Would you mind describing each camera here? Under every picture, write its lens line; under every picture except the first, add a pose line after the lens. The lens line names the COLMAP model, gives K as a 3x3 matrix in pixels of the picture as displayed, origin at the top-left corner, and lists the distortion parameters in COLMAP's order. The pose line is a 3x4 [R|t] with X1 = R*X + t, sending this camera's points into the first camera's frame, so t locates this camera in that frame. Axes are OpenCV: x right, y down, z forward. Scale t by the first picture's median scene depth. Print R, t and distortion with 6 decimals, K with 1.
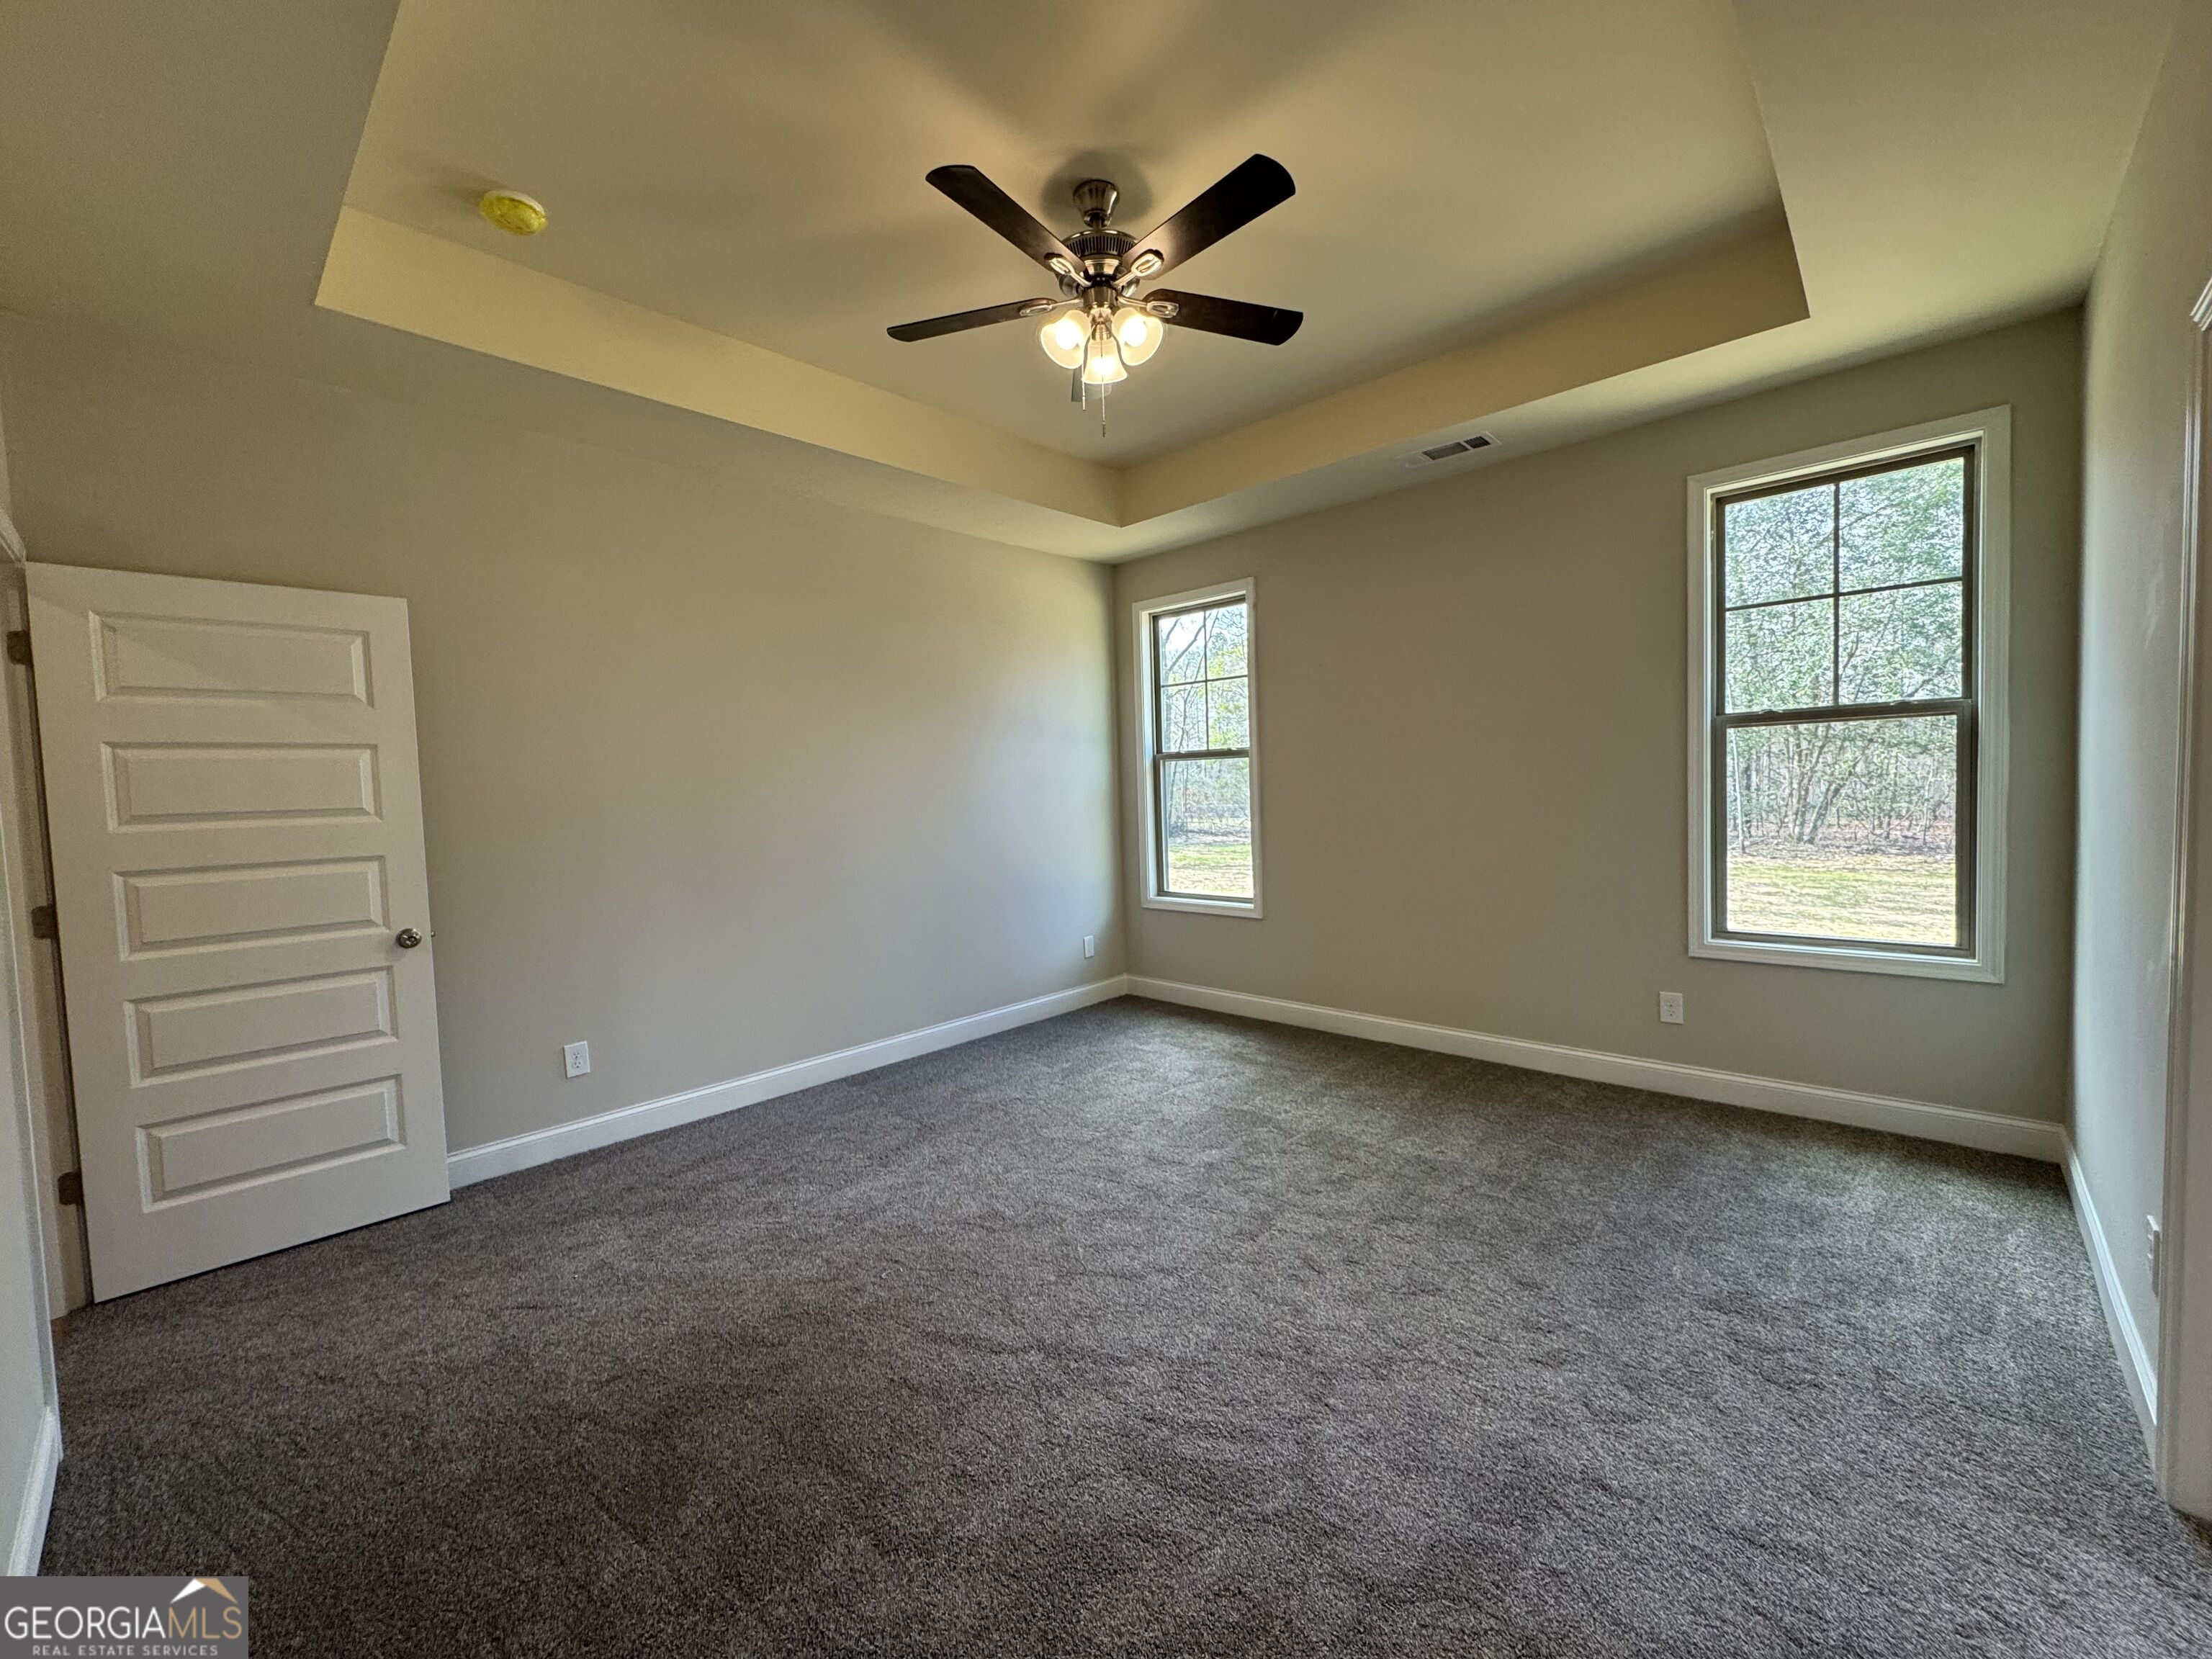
lens RADIAL K [[872.3, 0, 1074.1], [0, 872.3, 824.8], [0, 0, 1]] dist [0.000000, -0.000214]
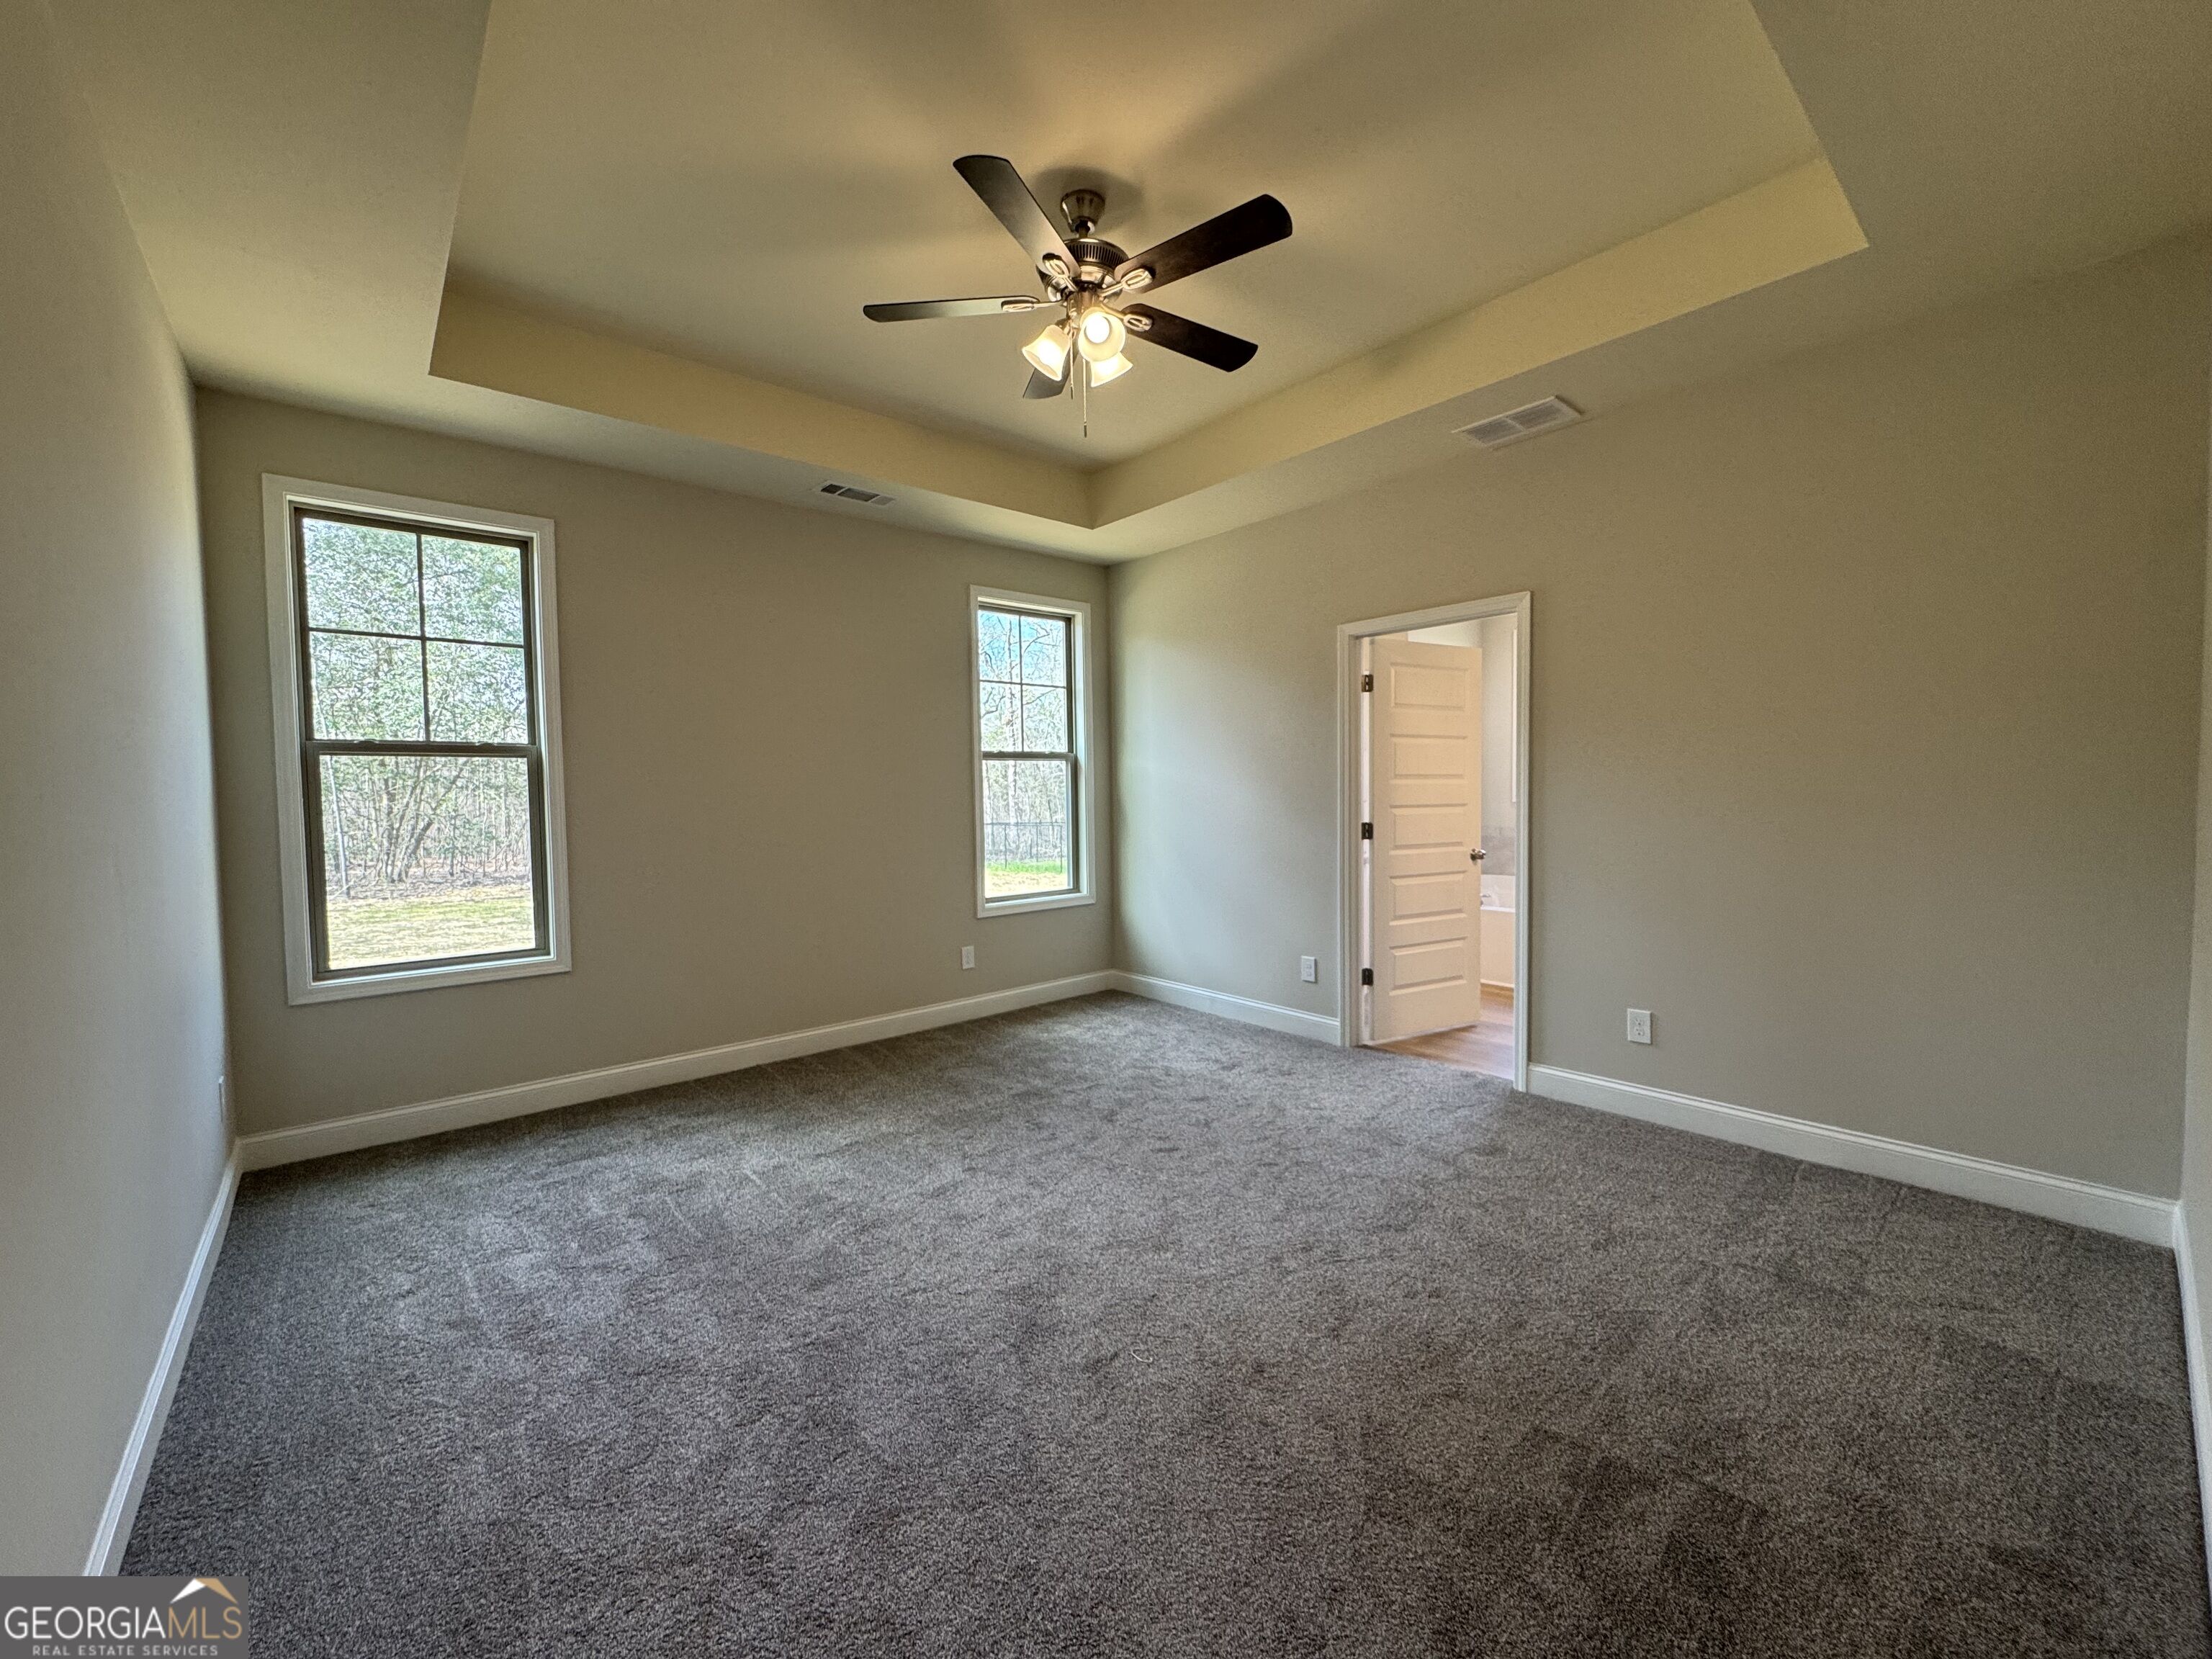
lens RADIAL K [[872.3, 0, 1074.1], [0, 872.3, 824.8], [0, 0, 1]] dist [0.000000, -0.000214]
pose [[0.109206, -0.010441, 0.993964, -0.528114], [0.050521, 0.998711, 0.004941, -0.000195], [-0.992734, 0.049676, 0.109593, 0.504445]]
